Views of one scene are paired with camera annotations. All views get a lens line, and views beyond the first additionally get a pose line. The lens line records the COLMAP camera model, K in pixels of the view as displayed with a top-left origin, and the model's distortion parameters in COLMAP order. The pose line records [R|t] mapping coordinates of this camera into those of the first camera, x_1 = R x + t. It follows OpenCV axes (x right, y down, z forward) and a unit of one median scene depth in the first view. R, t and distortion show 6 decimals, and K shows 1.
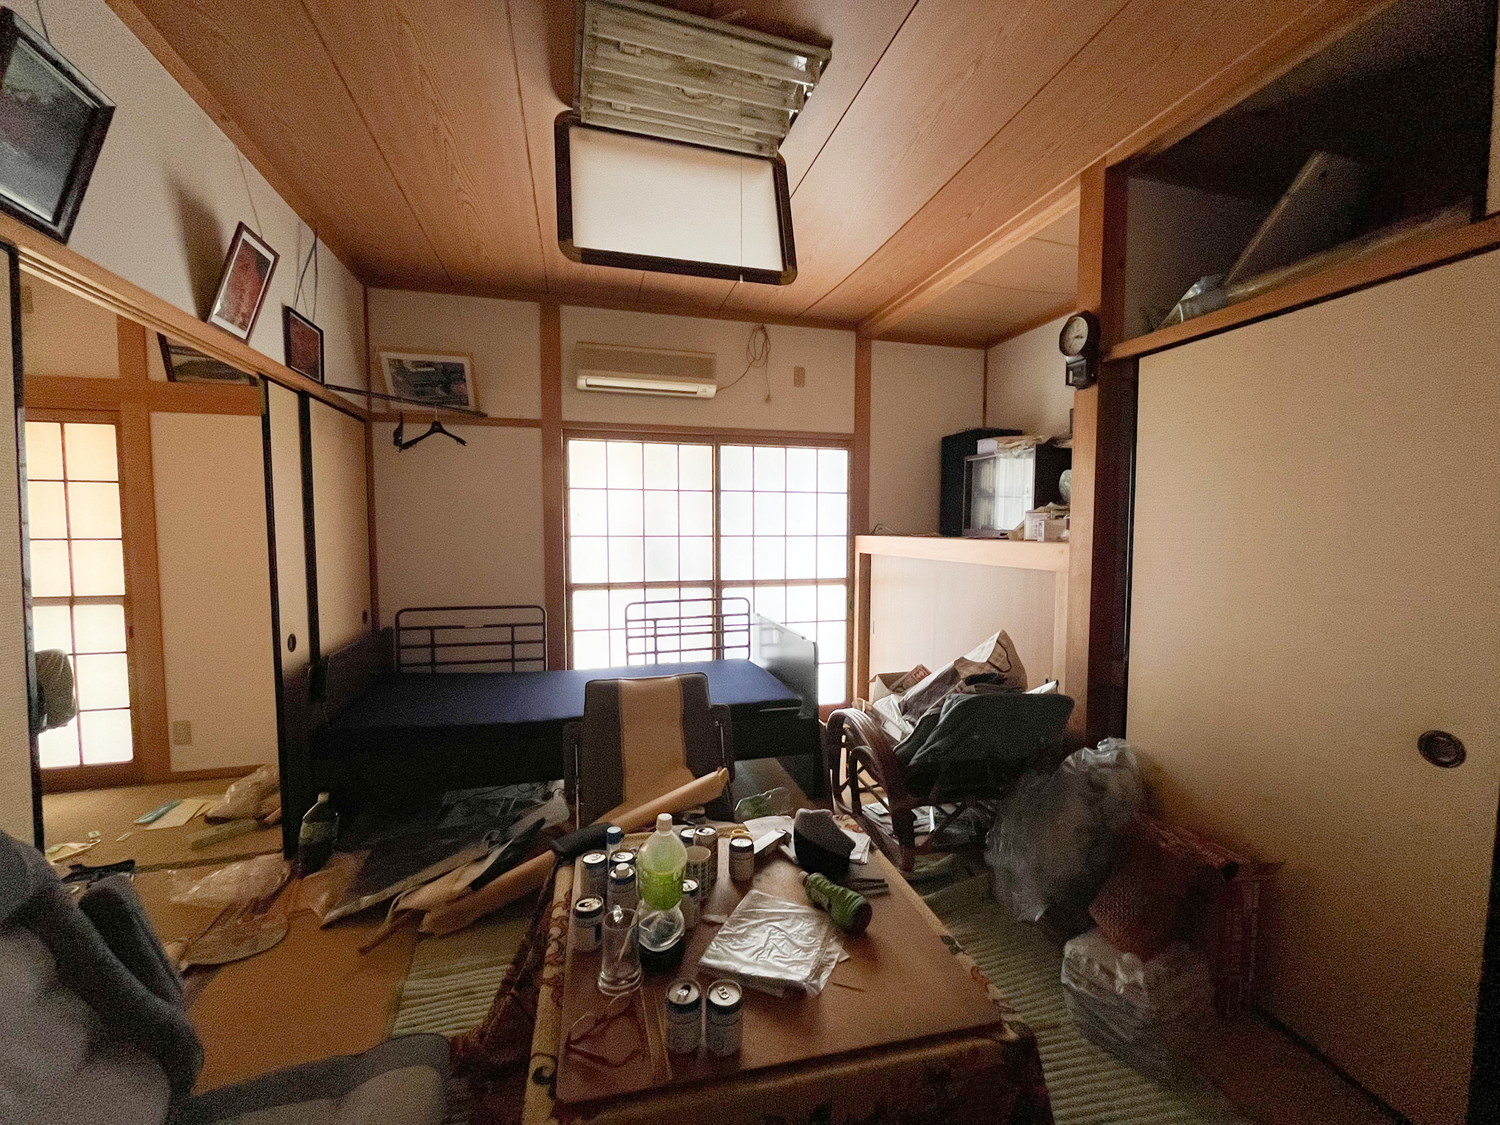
lens RADIAL K [[609.1, 0, 750.1], [0, 609.1, 564.1], [0, 0, 1]] dist [-0.001524, -0.000505]
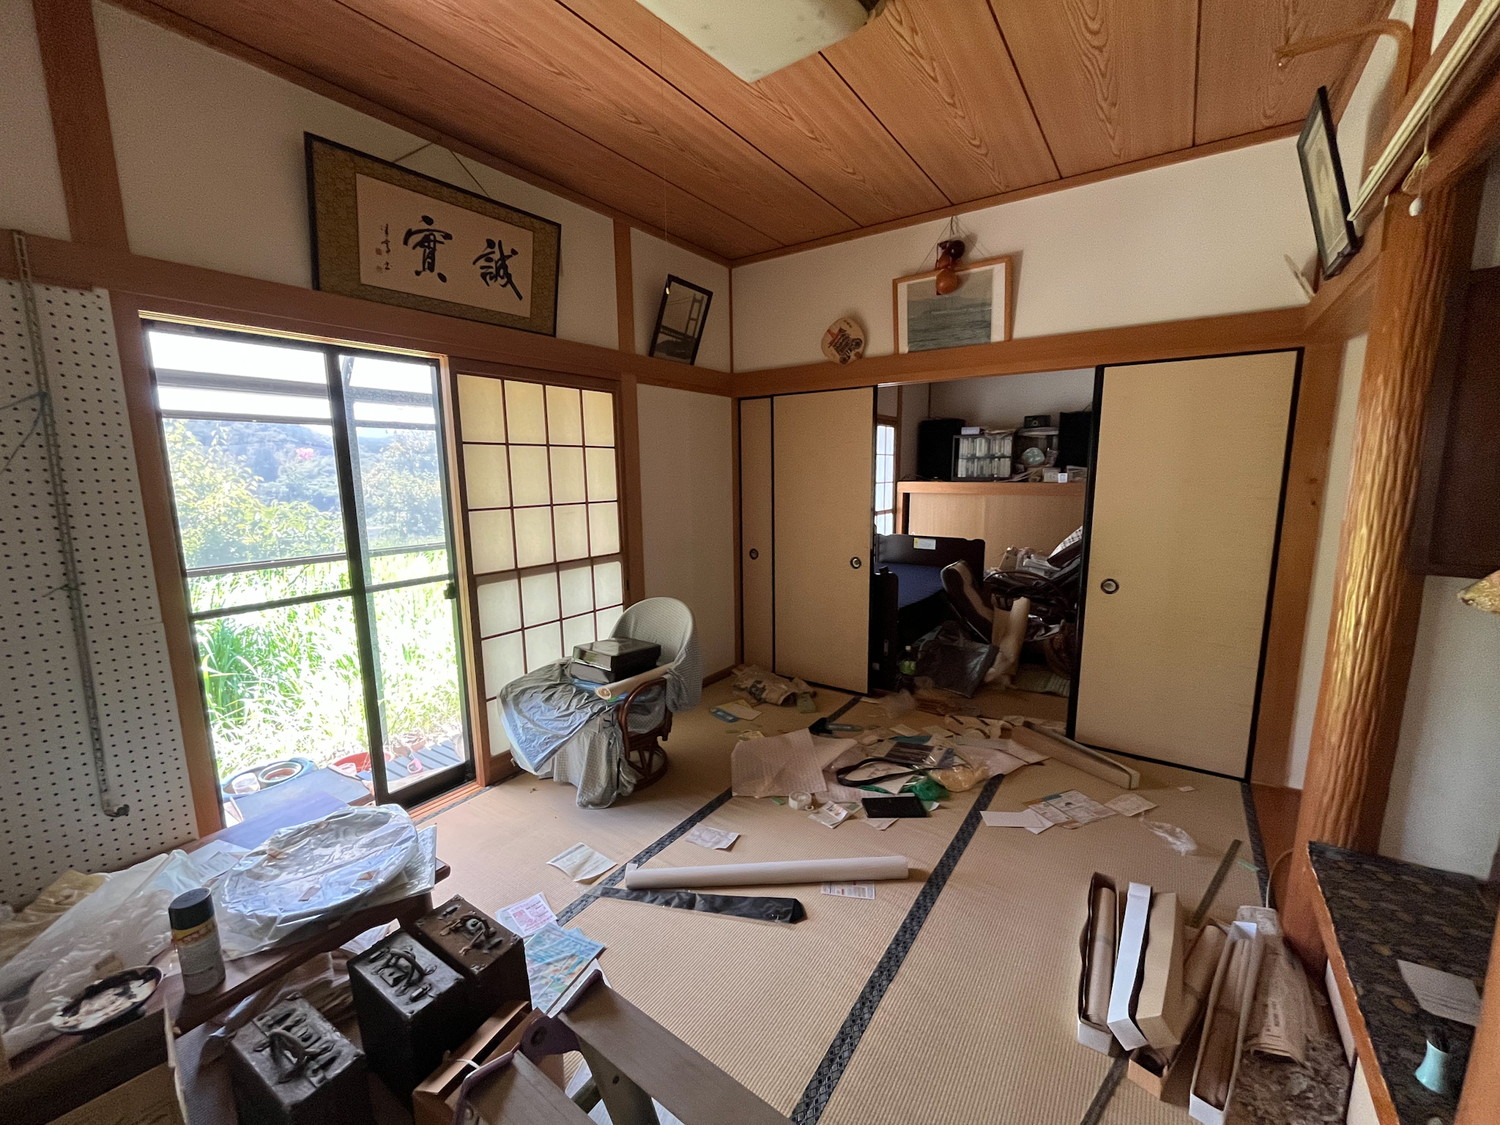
lens RADIAL K [[609.1, 0, 750.1], [0, 609.1, 564.1], [0, 0, 1]] dist [-0.001524, -0.000505]
pose [[0.788444, -0.101317, 0.606705, -1.512006], [0.037881, 0.992467, 0.116508, -0.046187], [-0.613939, -0.068877, 0.786343, -0.013536]]
